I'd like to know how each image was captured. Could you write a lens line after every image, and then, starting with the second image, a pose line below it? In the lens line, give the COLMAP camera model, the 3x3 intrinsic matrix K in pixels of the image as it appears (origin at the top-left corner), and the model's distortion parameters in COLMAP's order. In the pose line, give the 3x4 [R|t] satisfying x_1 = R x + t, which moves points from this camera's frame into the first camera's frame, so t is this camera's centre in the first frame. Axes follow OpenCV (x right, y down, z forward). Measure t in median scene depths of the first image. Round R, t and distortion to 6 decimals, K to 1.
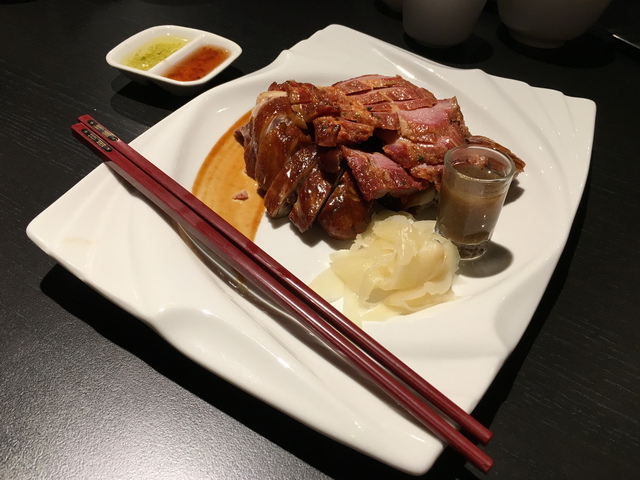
lens RADIAL K [[540.5, 0, 319.1], [0, 540.5, 239.4], [0, 0, 1]] dist [-0.008013, 0.003020]
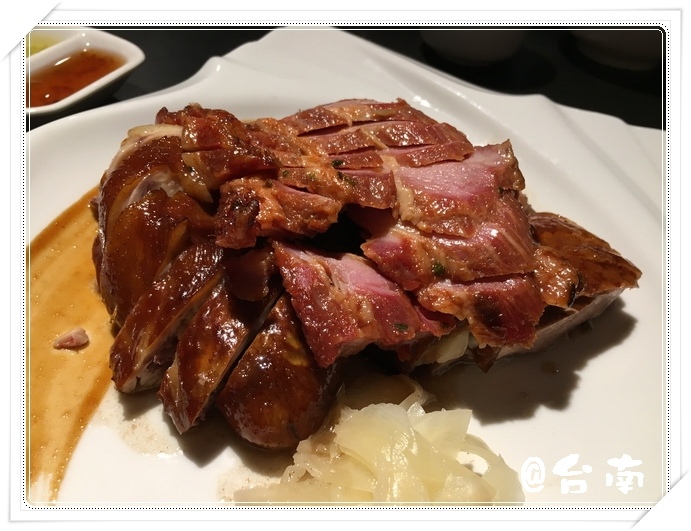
lens RADIAL K [[621.6, 0, 366.8], [0, 621.6, 308.2], [0, 0, 1]] dist [0.013128, -0.006210]
pose [[0.998572, -0.000370, 0.053422, 0.091868], [0.000039, 0.999981, 0.006195, -0.115696], [-0.053423, -0.006184, 0.998553, 0.441163]]
